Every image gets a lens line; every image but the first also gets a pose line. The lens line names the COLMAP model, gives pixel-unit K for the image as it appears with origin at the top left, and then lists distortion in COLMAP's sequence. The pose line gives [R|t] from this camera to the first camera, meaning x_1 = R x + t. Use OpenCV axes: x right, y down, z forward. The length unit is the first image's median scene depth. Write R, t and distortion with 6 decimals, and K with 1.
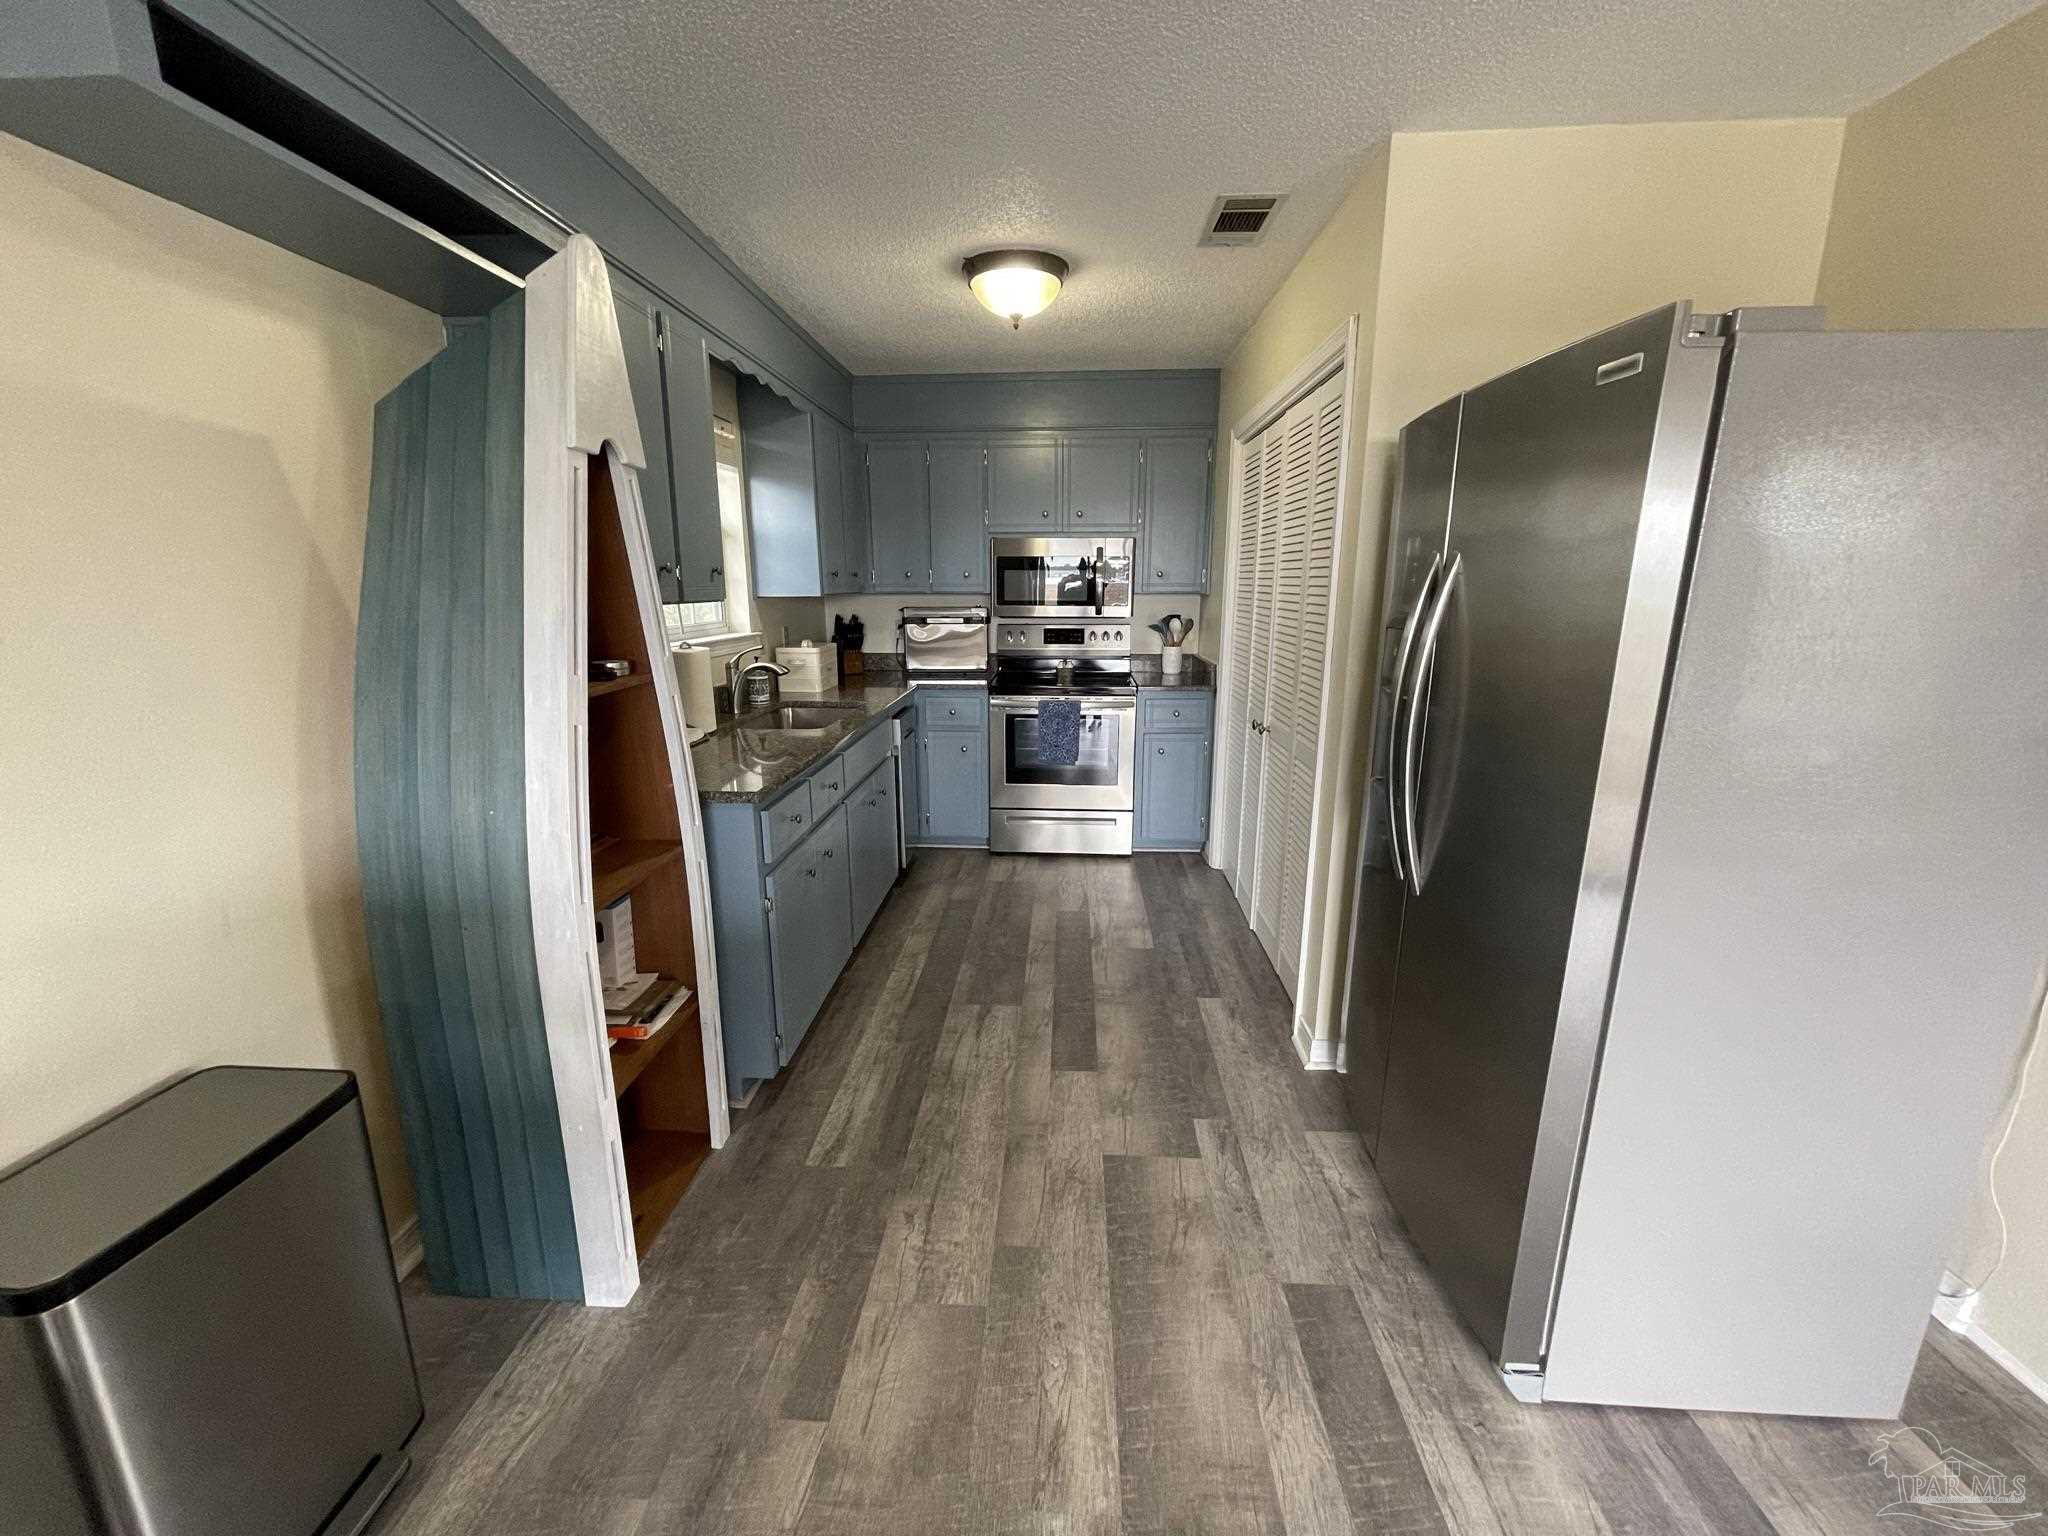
lens RADIAL K [[817.8, 0, 1024.0], [0, 817.8, 768.0], [0, 0, 1]] dist [-0.001863, 0.000534]
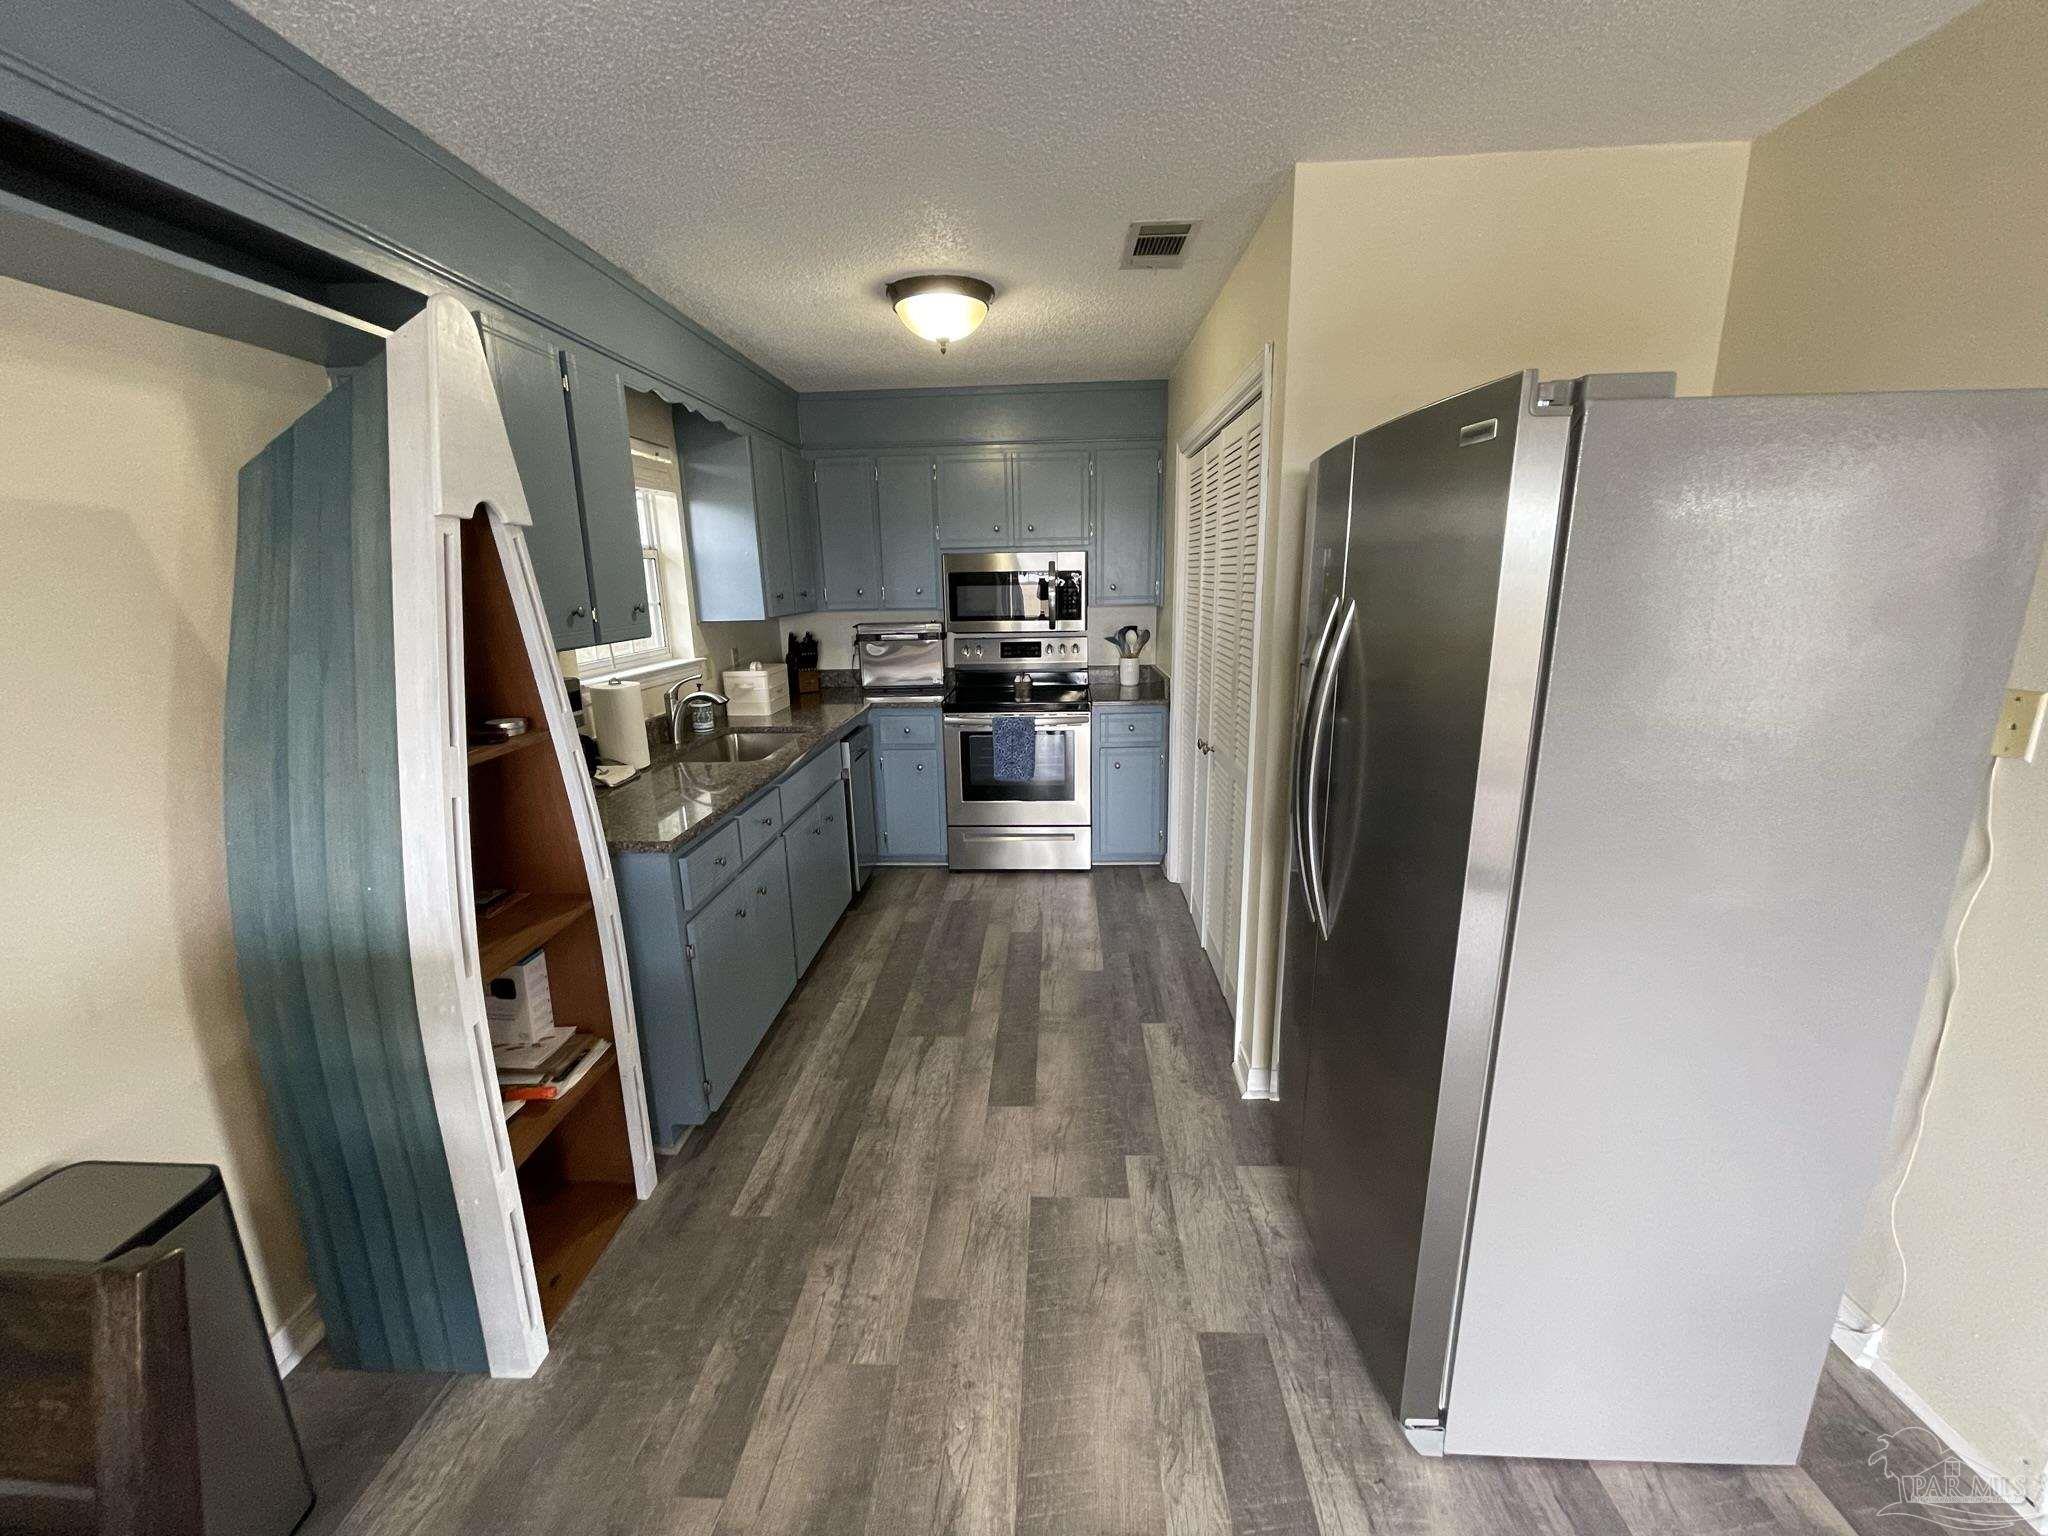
lens RADIAL K [[819.2, 0, 1024.0], [0, 819.2, 768.0], [0, 0, 1]] dist [0.001321, -0.000210]
pose [[0.999723, -0.021510, 0.009572, 0.091503], [0.021431, 0.999736, 0.008327, -0.058186], [-0.009748, -0.008119, 0.999920, 0.007225]]
